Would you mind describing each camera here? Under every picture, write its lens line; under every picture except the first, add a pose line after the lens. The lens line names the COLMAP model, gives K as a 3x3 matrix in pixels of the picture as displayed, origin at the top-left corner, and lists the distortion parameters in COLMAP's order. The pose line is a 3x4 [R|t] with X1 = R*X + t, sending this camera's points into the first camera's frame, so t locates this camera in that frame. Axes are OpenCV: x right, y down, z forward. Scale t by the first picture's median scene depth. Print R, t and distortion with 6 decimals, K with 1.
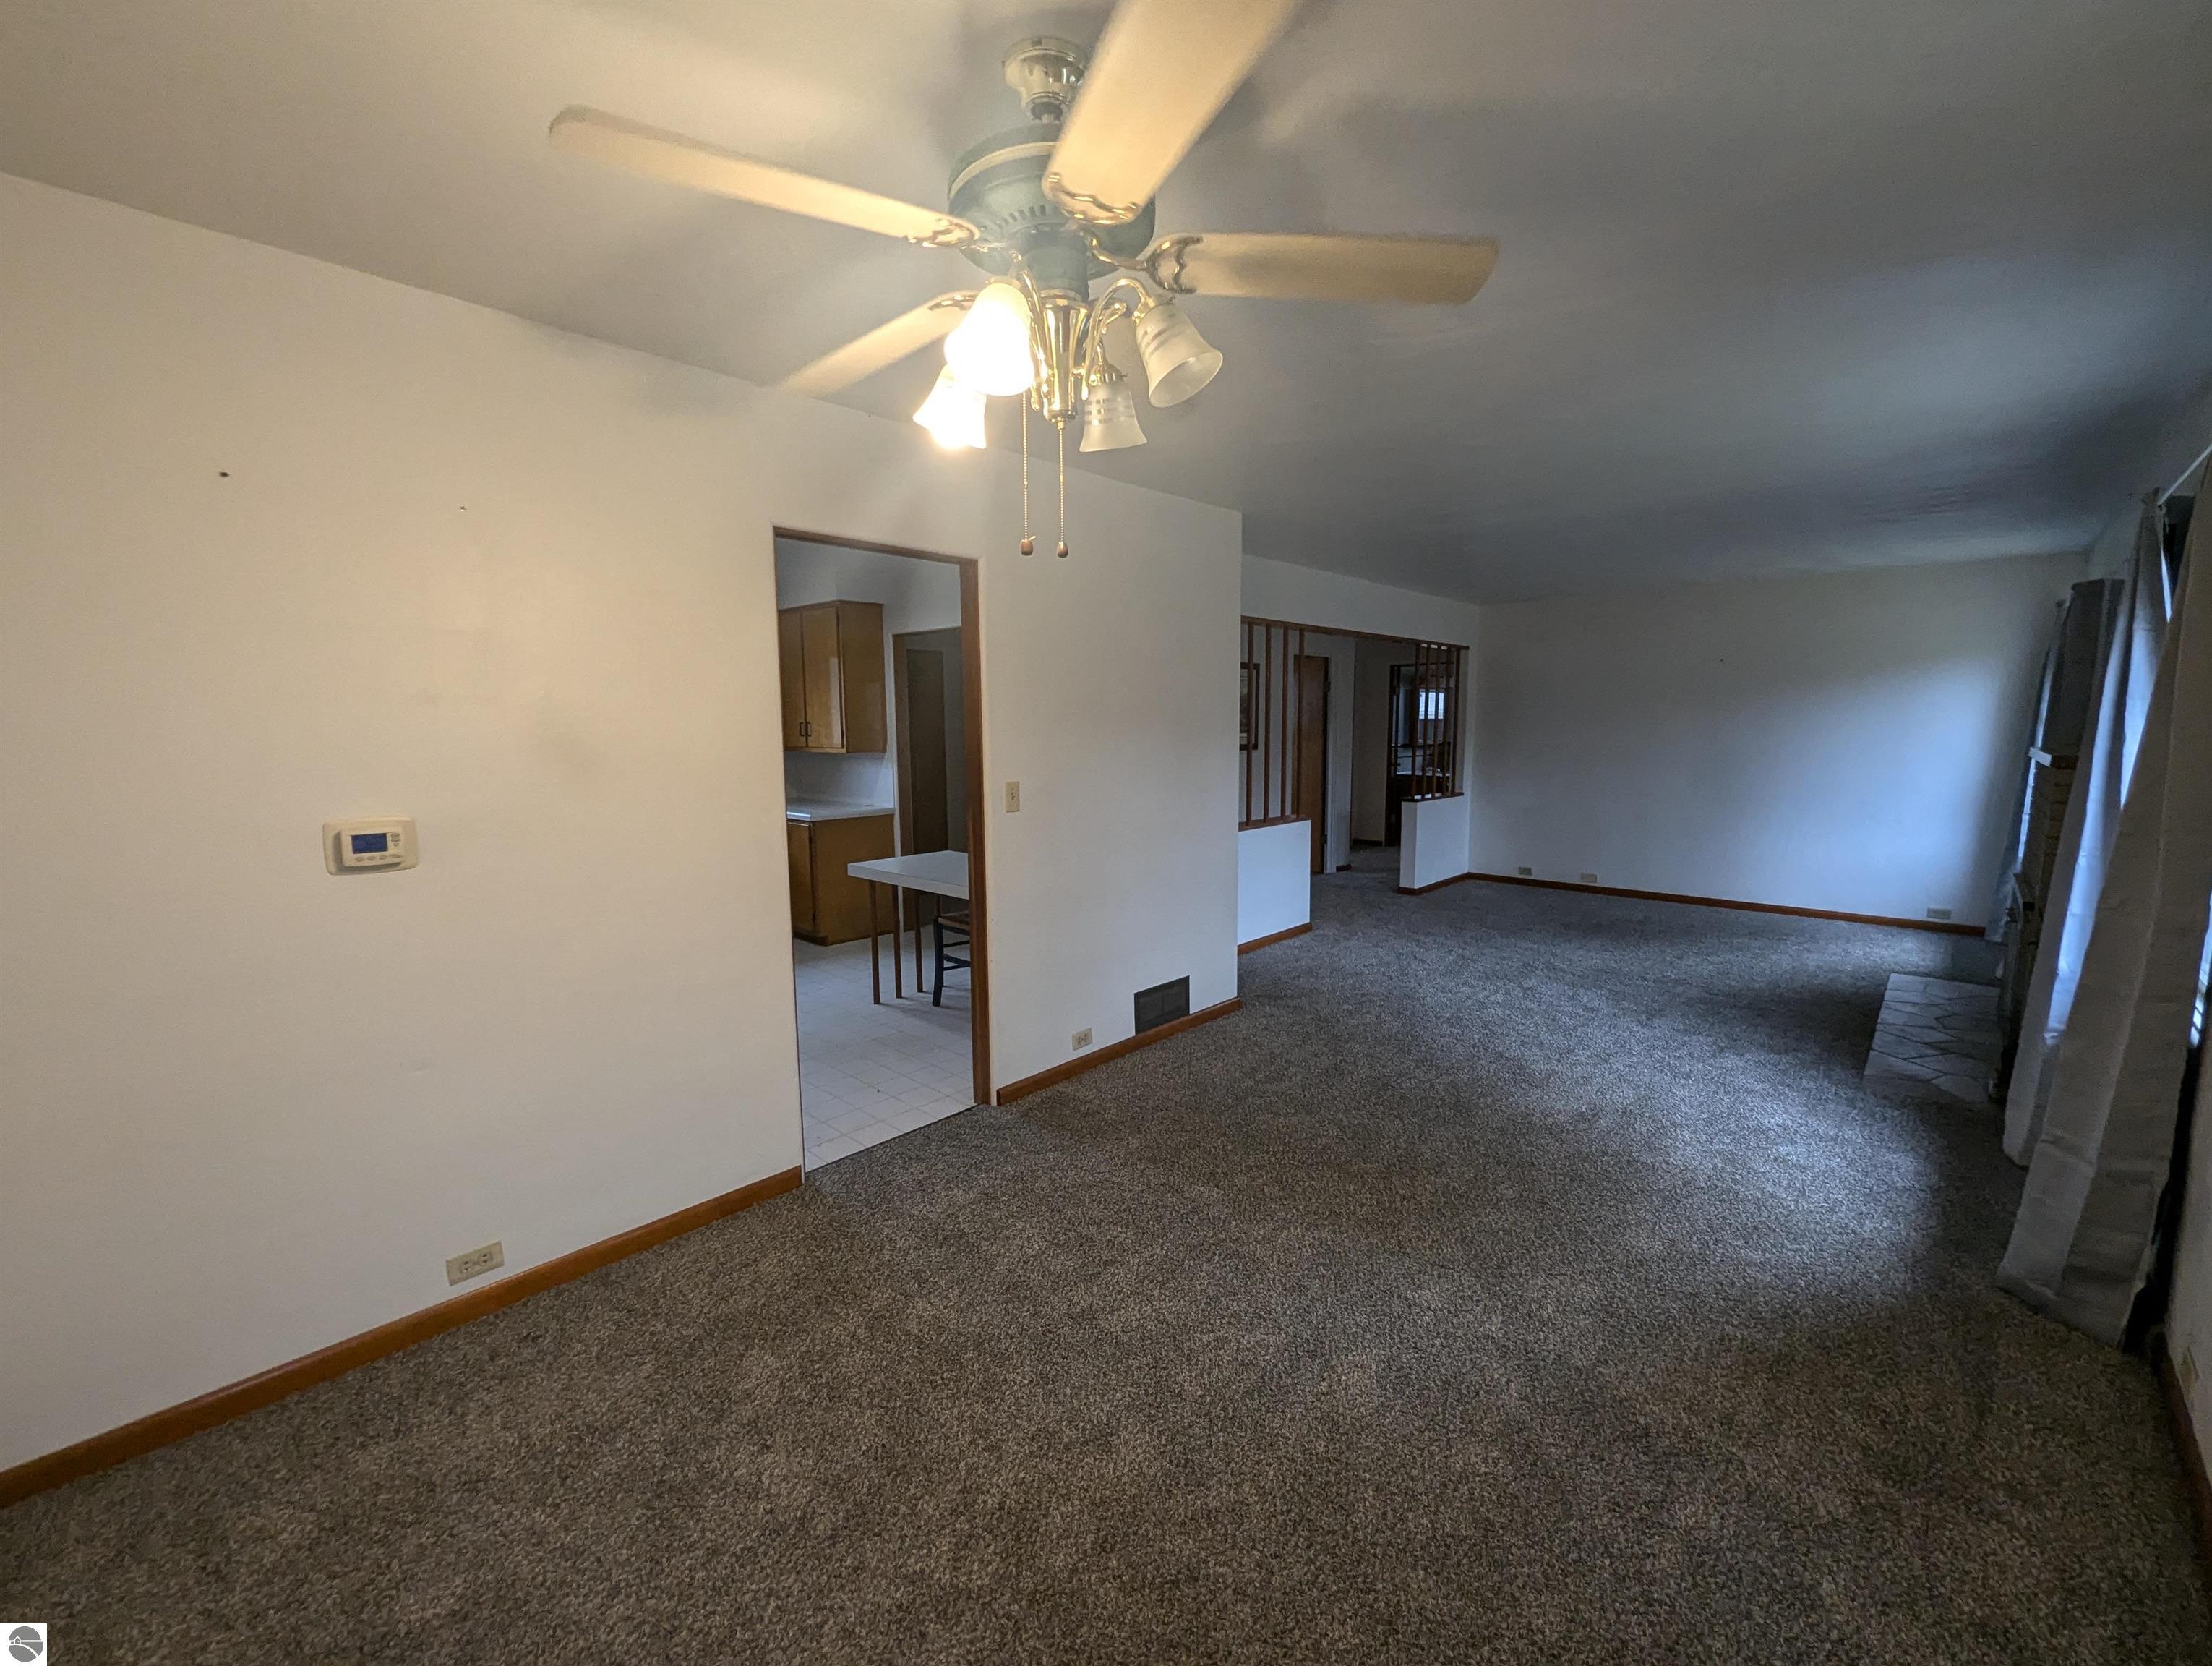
lens RADIAL K [[913.5, 0, 1111.0], [0, 913.5, 841.4], [0, 0, 1]] dist [0.000781, -0.000560]
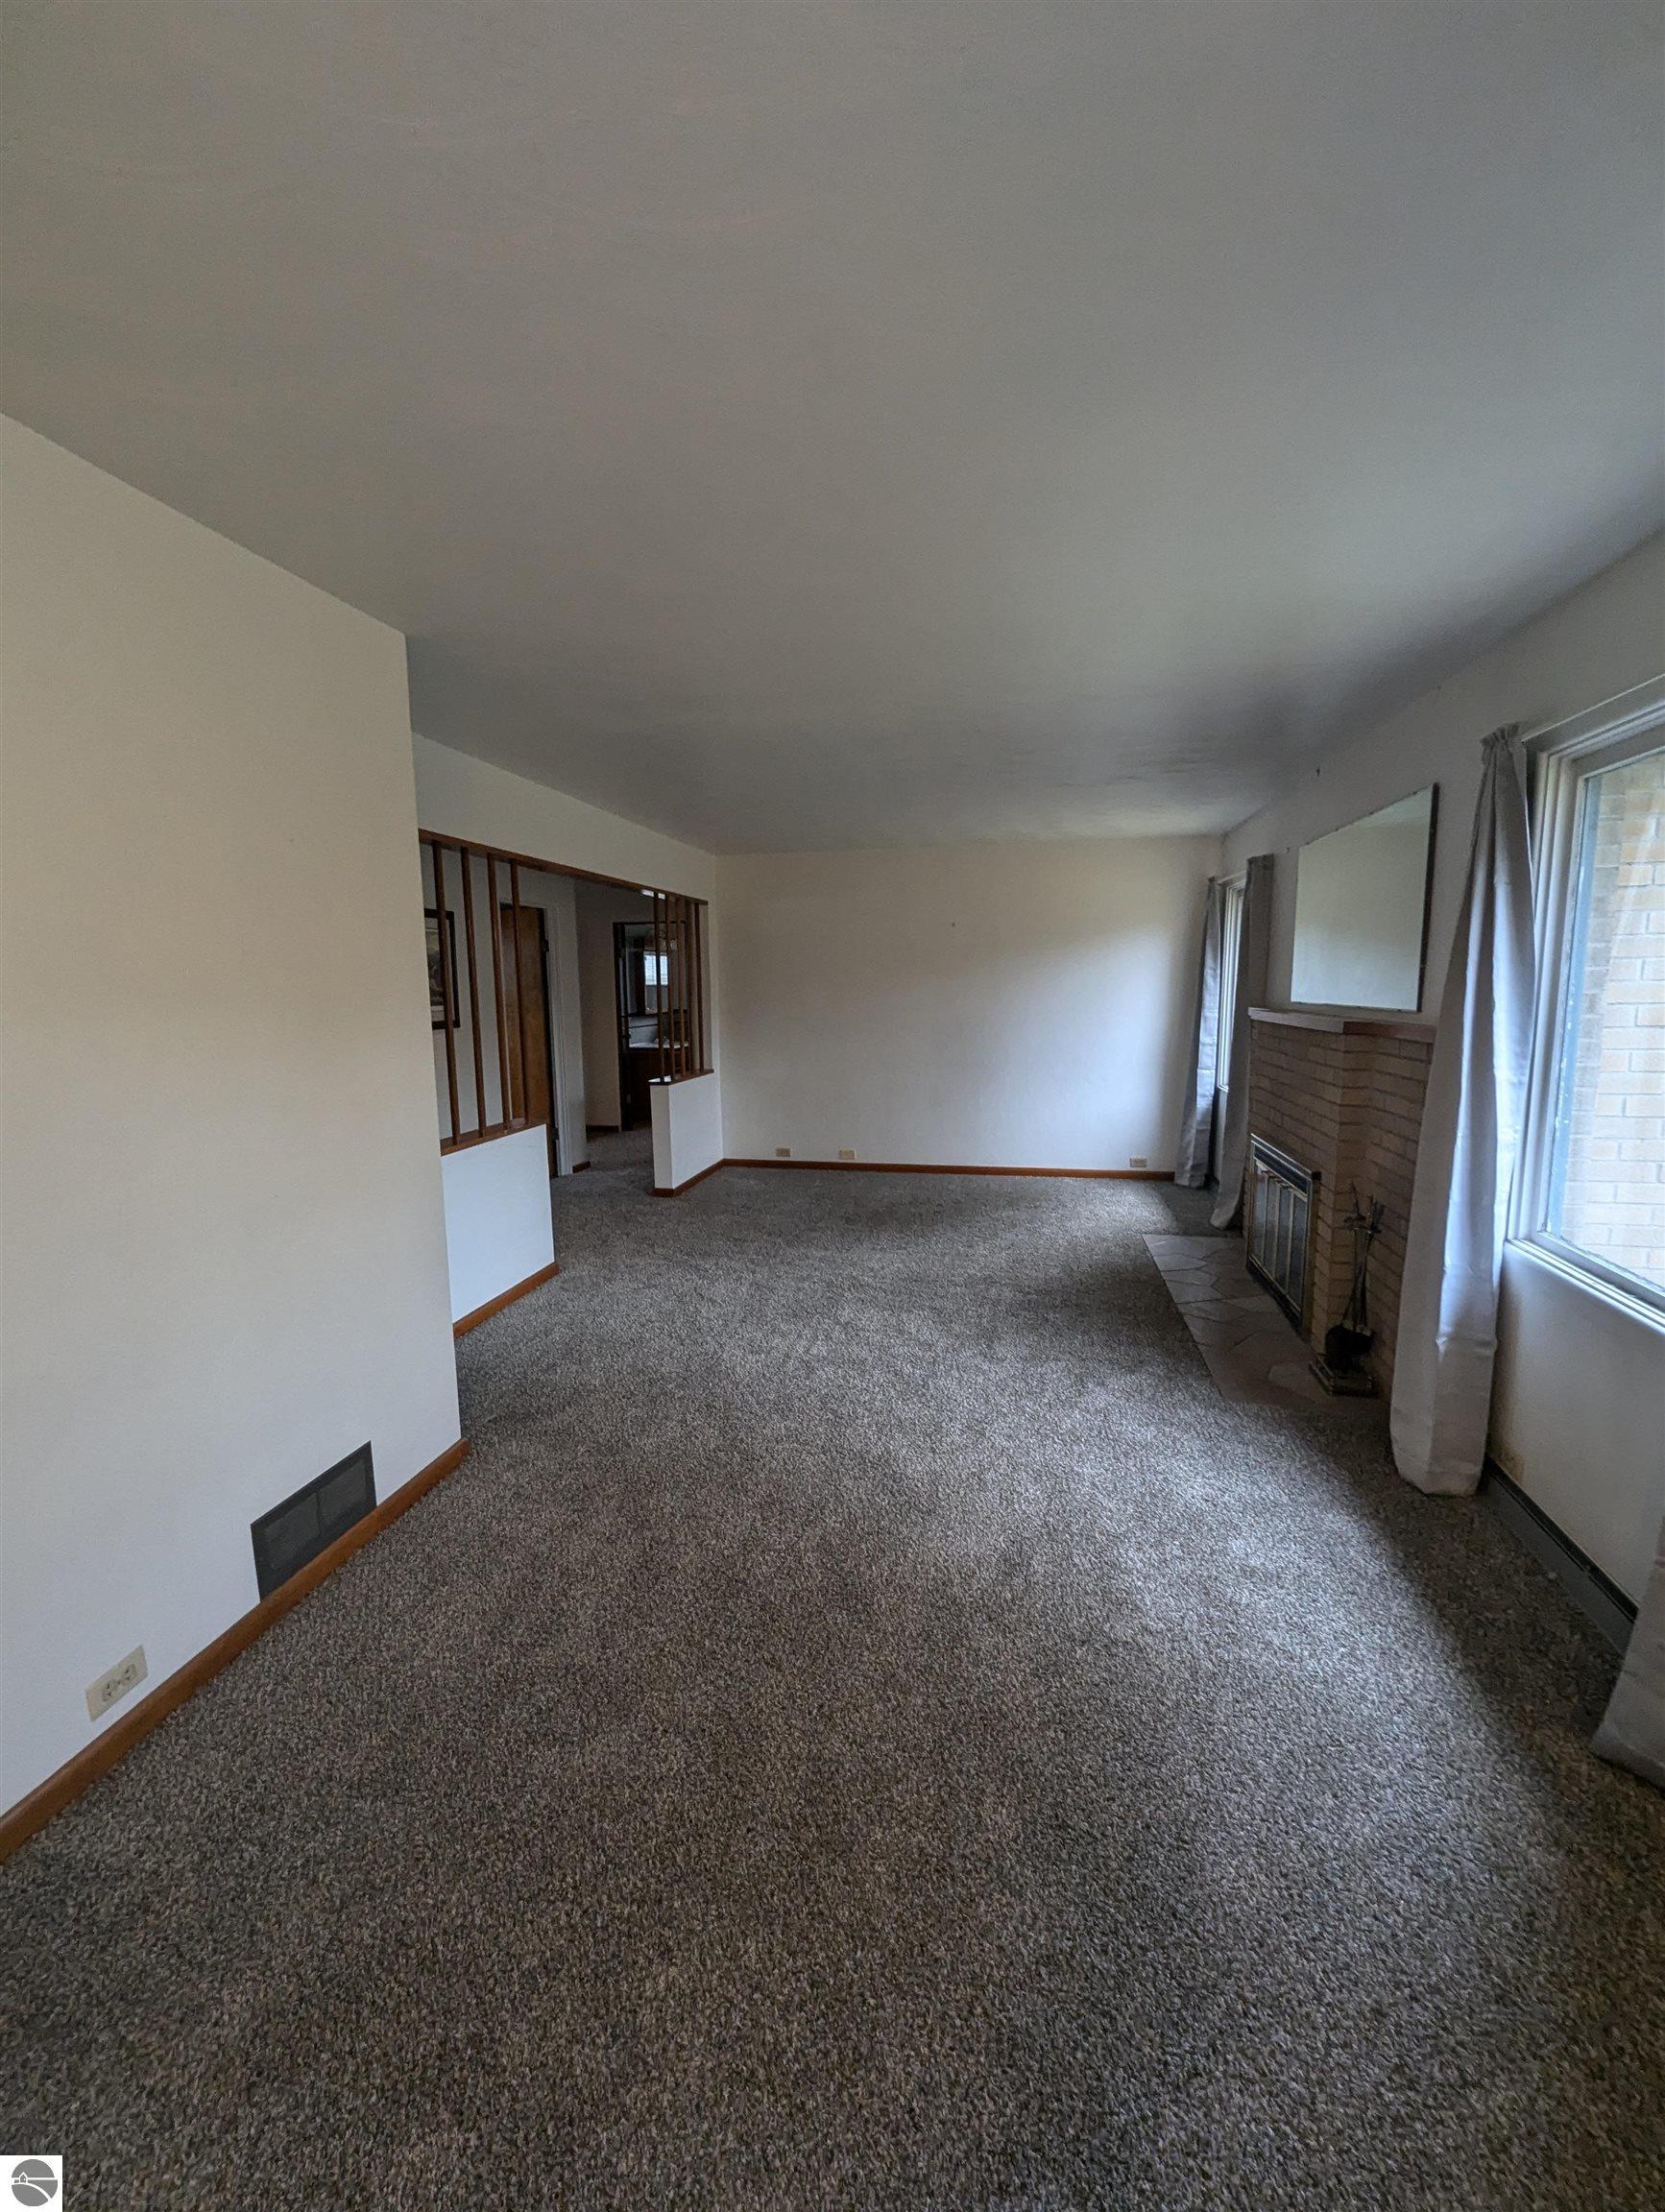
lens RADIAL K [[913.5, 0, 827.5], [0, 913.5, 1105.8], [0, 0, 1]] dist [0.000781, -0.000560]
pose [[0.855402, -0.071536, 0.513002, 0.043082], [0.071798, 0.997232, 0.019339, -0.042063], [-0.512965, 0.020290, 0.858170, 0.296556]]
